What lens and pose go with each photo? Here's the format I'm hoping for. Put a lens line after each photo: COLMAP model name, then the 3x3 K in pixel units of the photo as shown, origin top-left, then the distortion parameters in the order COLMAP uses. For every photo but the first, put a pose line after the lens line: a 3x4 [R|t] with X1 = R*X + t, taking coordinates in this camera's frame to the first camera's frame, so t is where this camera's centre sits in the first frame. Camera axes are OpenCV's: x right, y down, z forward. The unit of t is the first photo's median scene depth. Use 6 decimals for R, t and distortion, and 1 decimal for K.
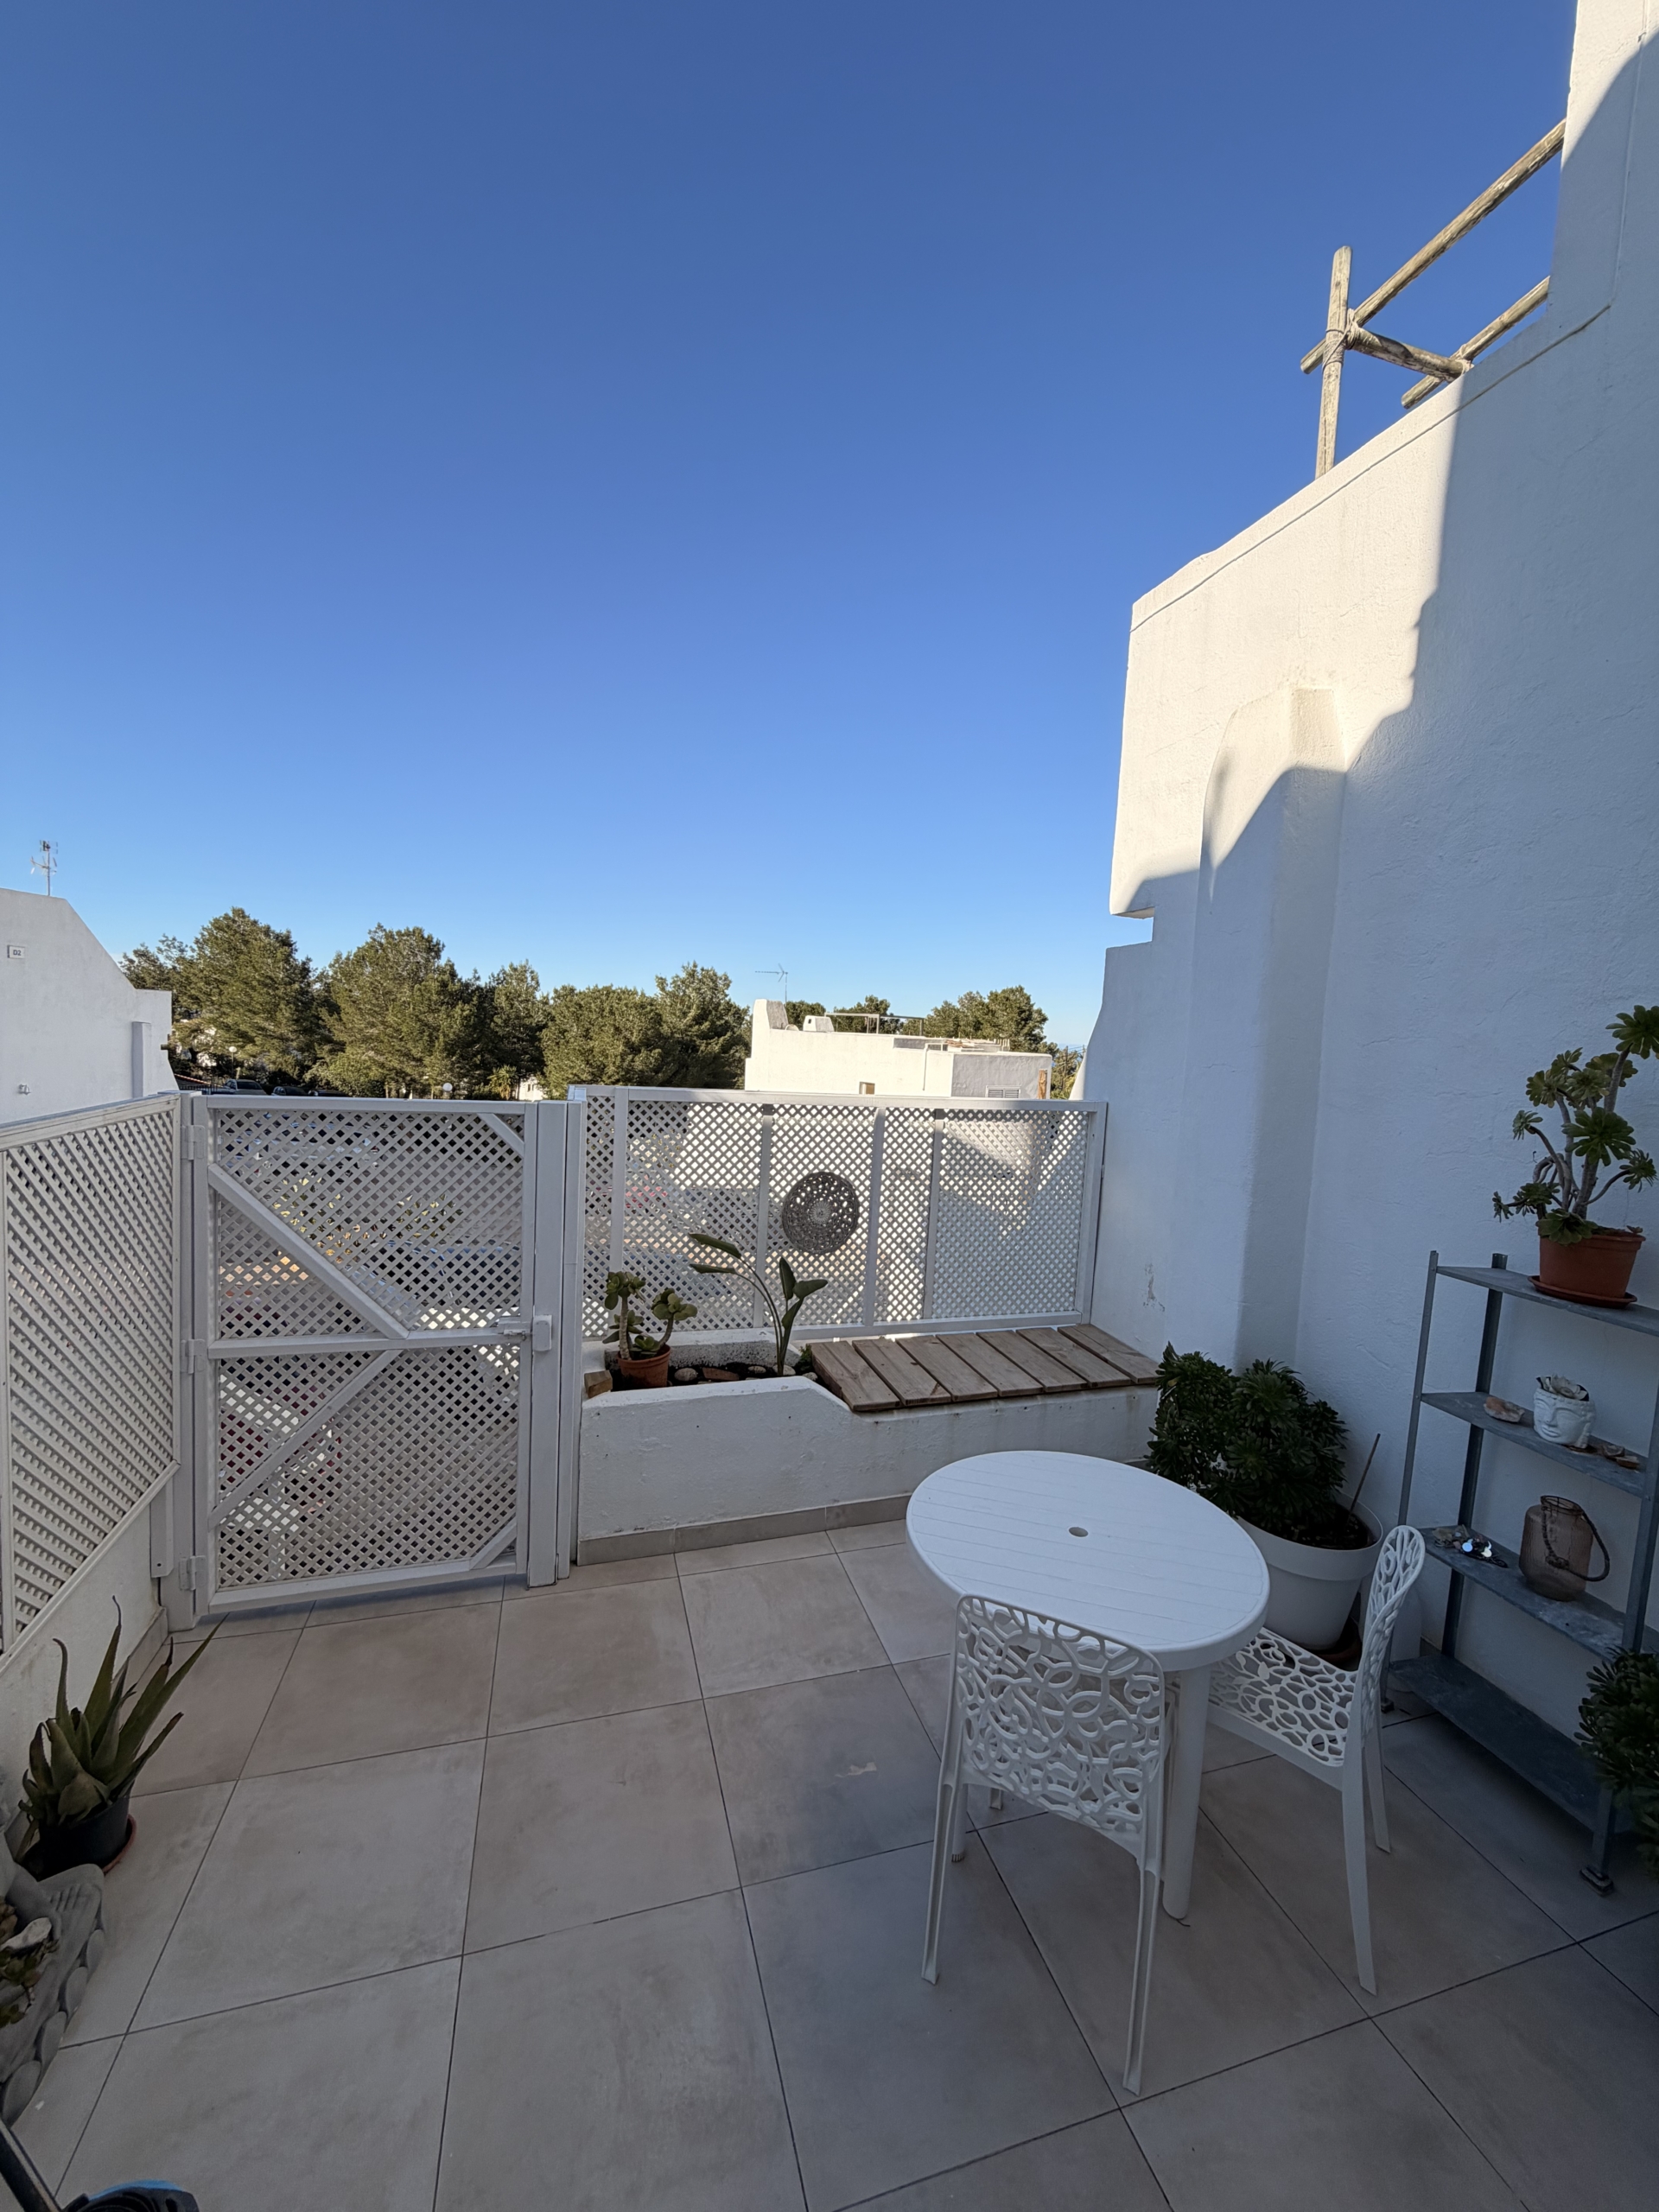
lens RADIAL K [[879.0, 0, 833.0], [0, 879.0, 1100.7], [0, 0, 1]] dist [-0.001717, 0.001126]
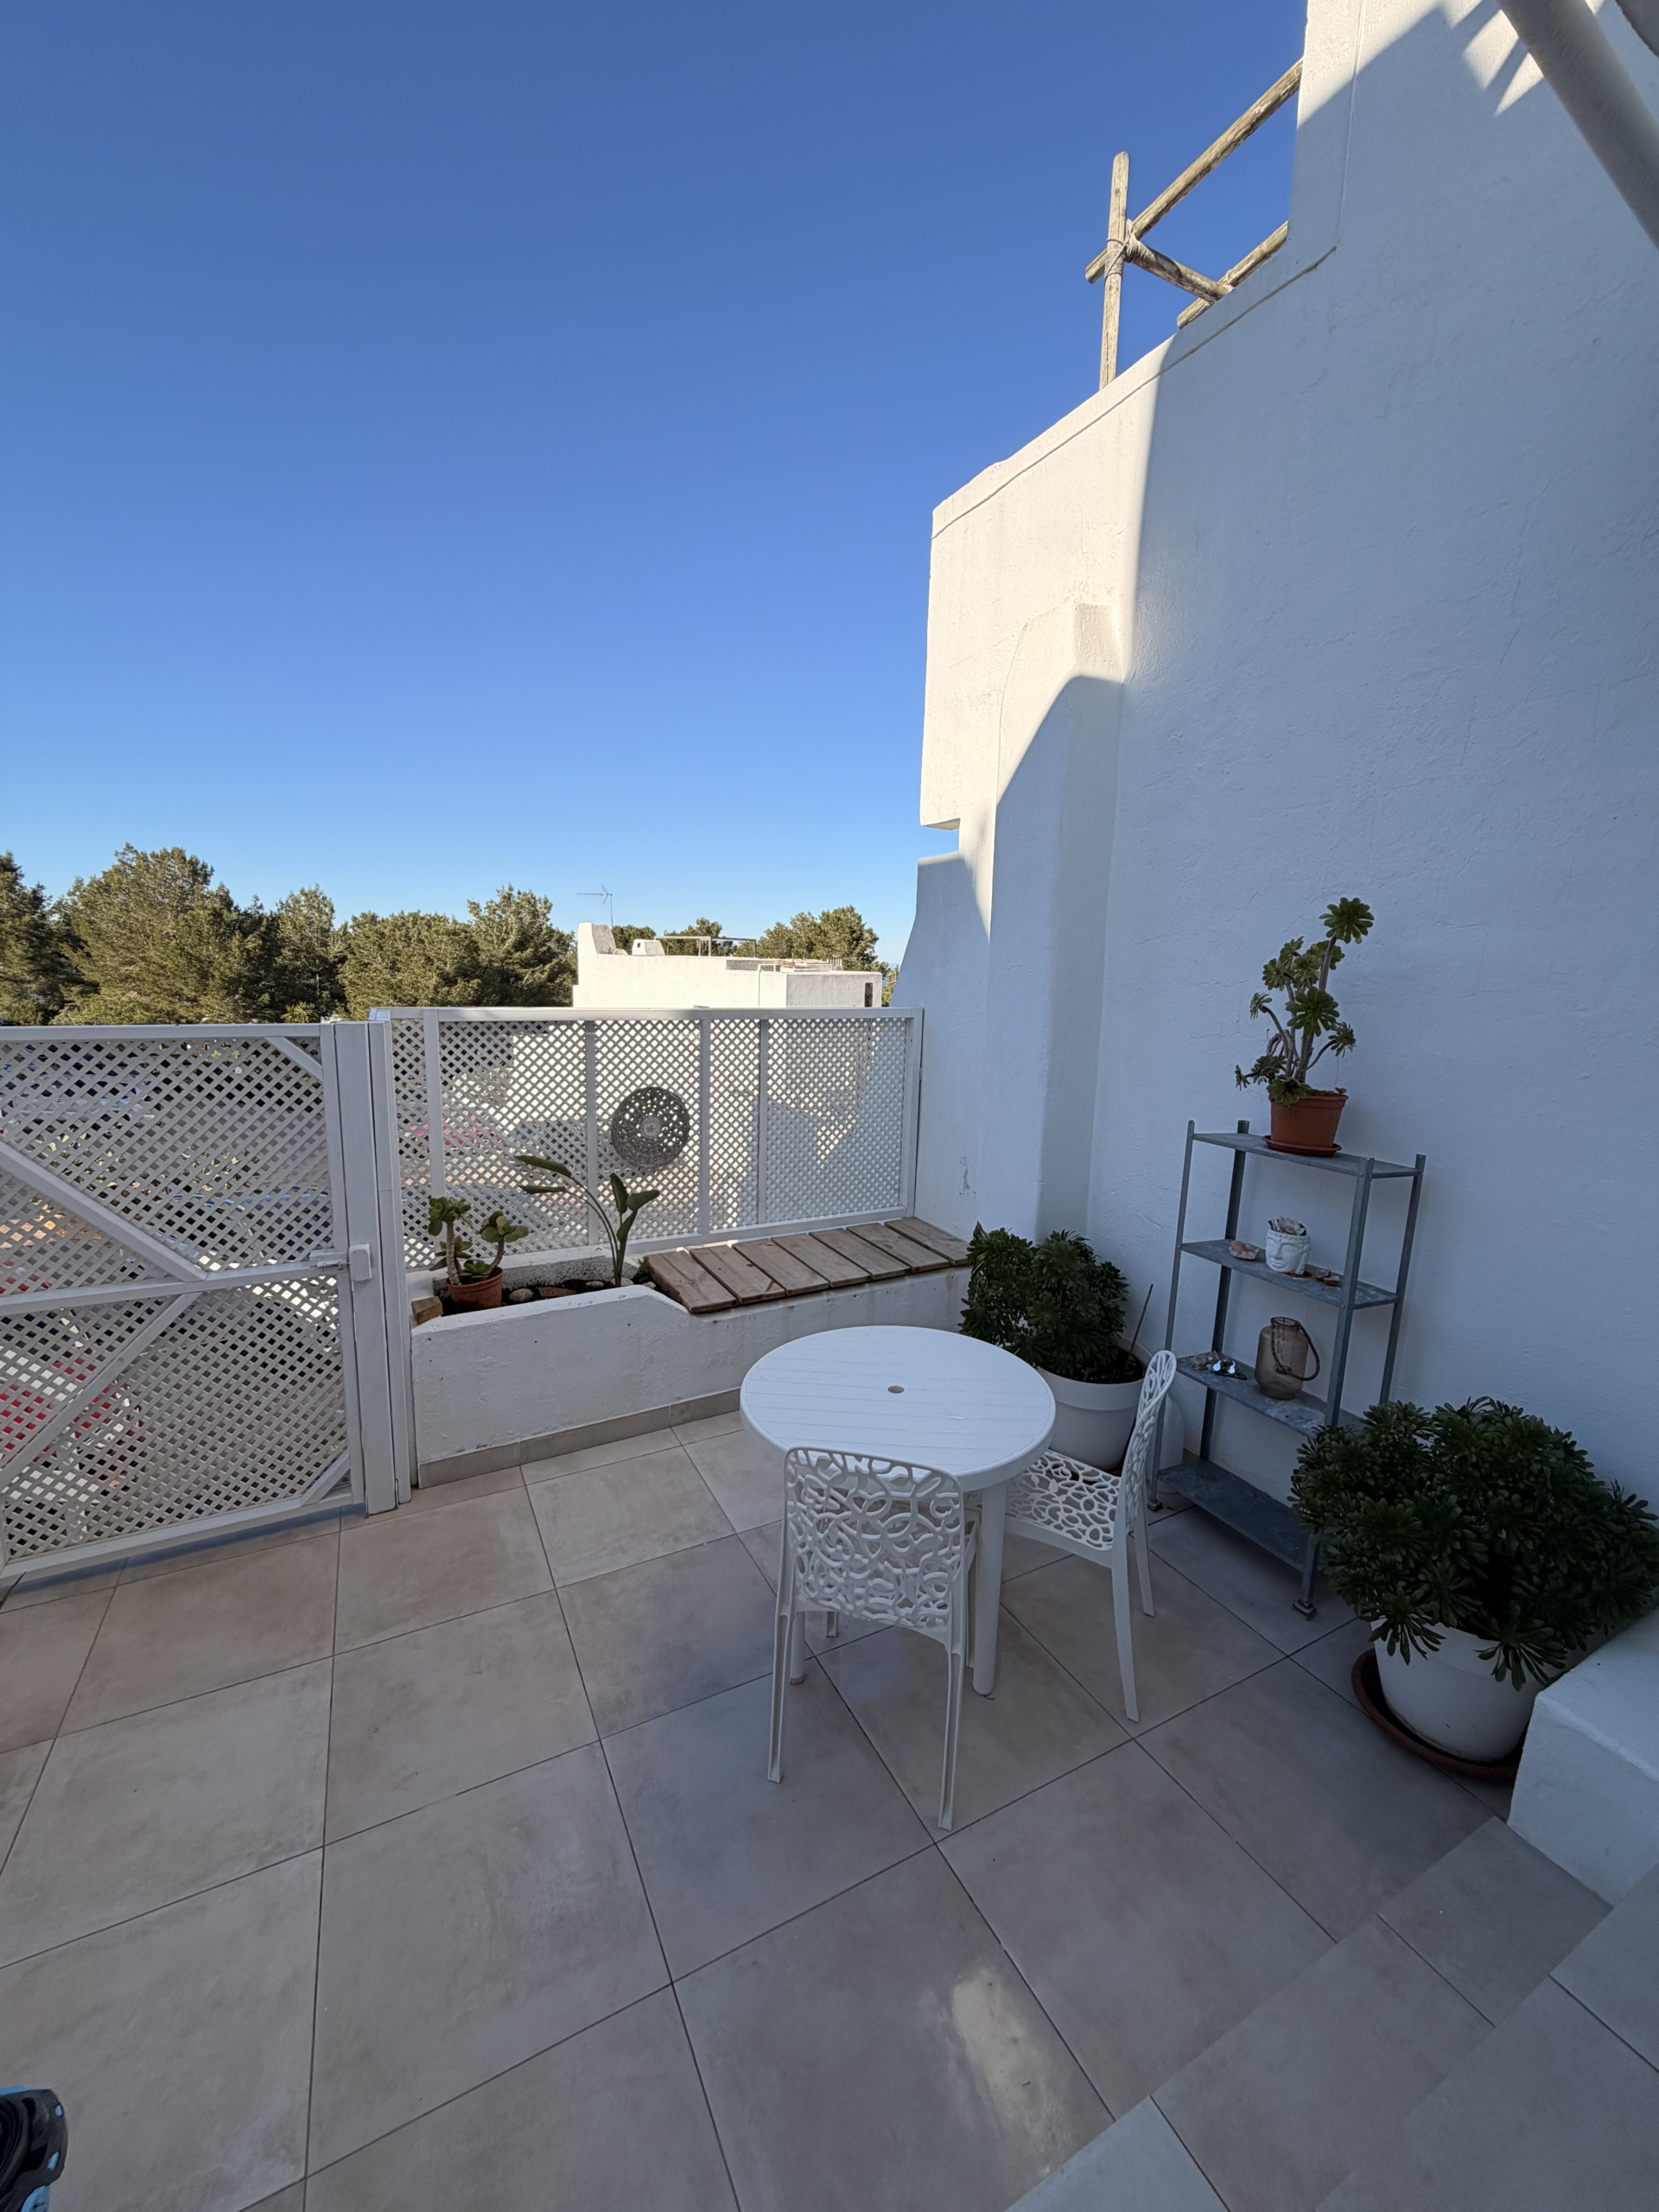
lens RADIAL K [[879.0, 0, 832.3], [0, 879.0, 1099.7], [0, 0, 1]] dist [-0.001717, 0.001126]
pose [[0.982451, -0.053960, 0.178547, 0.008181], [0.038577, 0.995326, 0.088533, 0.009877], [-0.182490, -0.080091, 0.979940, -0.014223]]
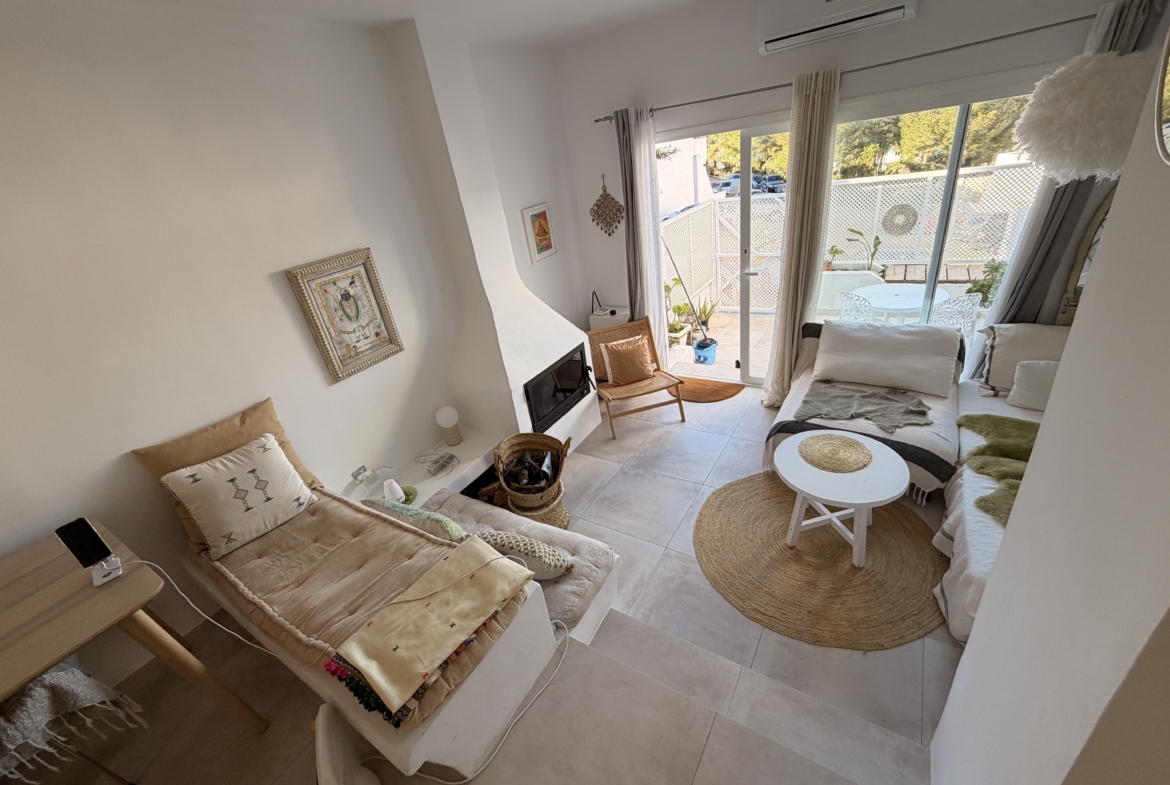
lens RADIAL K [[466.9, 0, 582.3], [0, 466.9, 392.8], [0, 0, 1]] dist [0.002373, 0.000160]
pose [[0.627764, 0.219749, -0.746741, 0.399937], [0.121702, 0.919818, 0.372993, -0.031692], [0.768831, -0.325032, 0.550684, -0.548779]]
